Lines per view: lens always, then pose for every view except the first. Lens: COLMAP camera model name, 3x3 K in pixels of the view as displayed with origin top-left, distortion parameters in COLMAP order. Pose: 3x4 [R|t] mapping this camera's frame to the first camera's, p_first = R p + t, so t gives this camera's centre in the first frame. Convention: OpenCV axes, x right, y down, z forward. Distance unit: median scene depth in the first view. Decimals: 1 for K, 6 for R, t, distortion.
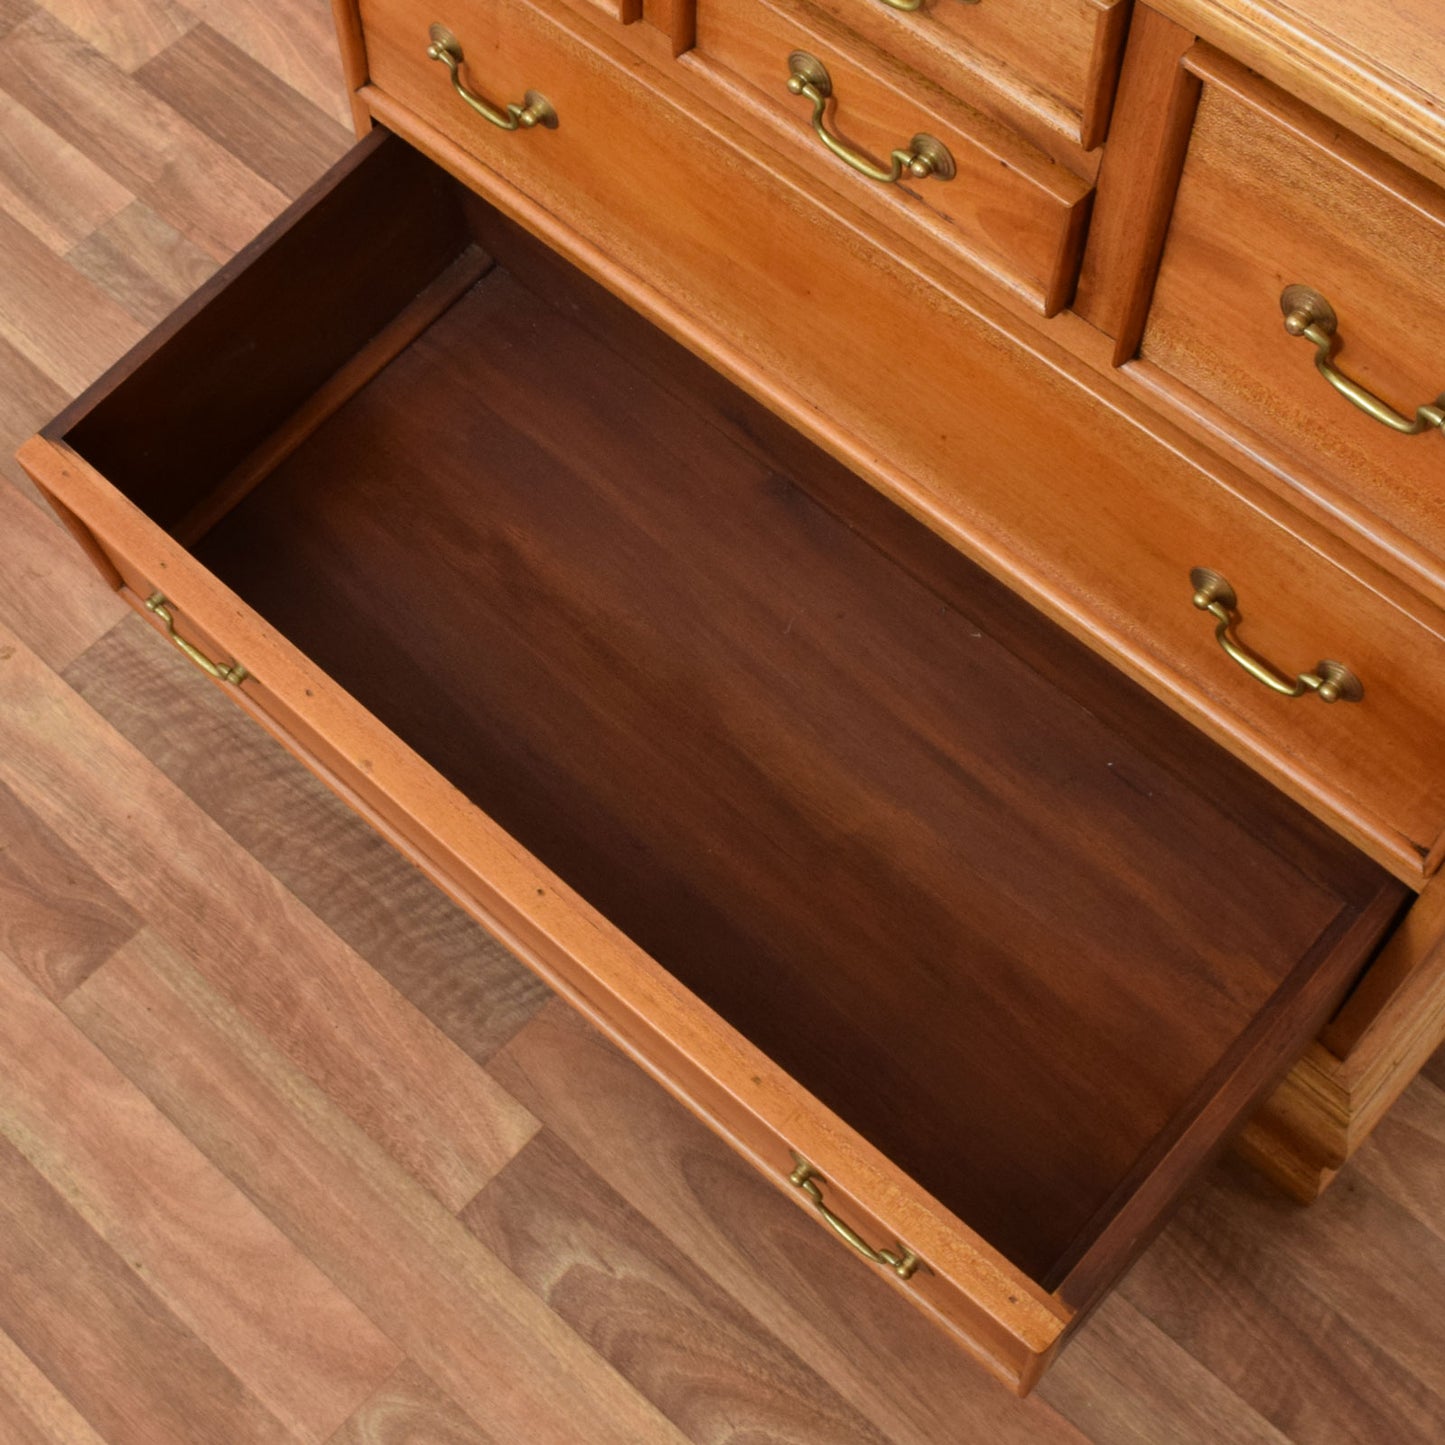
lens RADIAL K [[2386.6, 0, 648.2], [0, 2386.6, 600.8], [0, 0, 1]] dist [-0.087514, -0.037026]
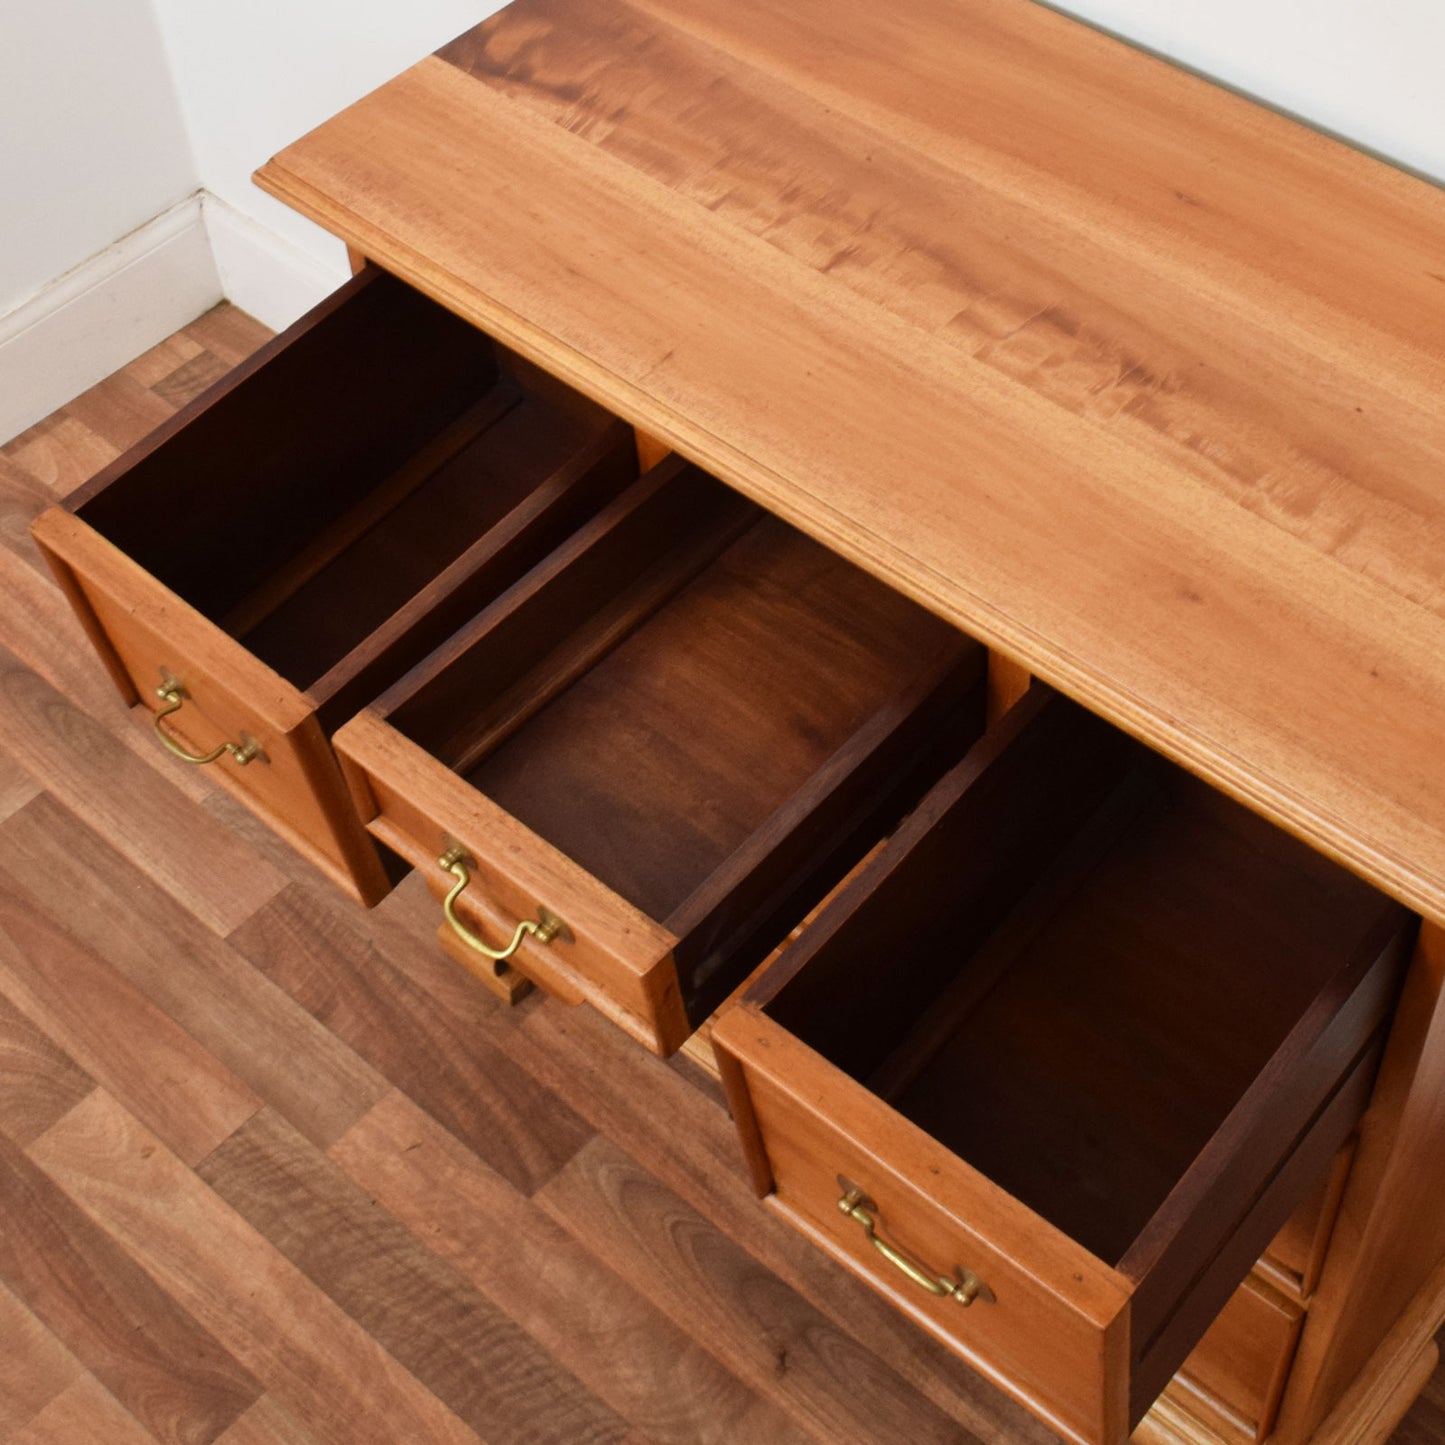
lens RADIAL K [[2411.6, 0, 806.0], [0, 2411.6, 518.3], [0, 0, 1]] dist [-0.019896, 0.006515]
pose [[0.999324, -0.030930, 0.019885, 0.040220], [0.034641, 0.973283, -0.226979, -0.001829], [-0.012333, 0.227514, 0.973697, -0.235007]]
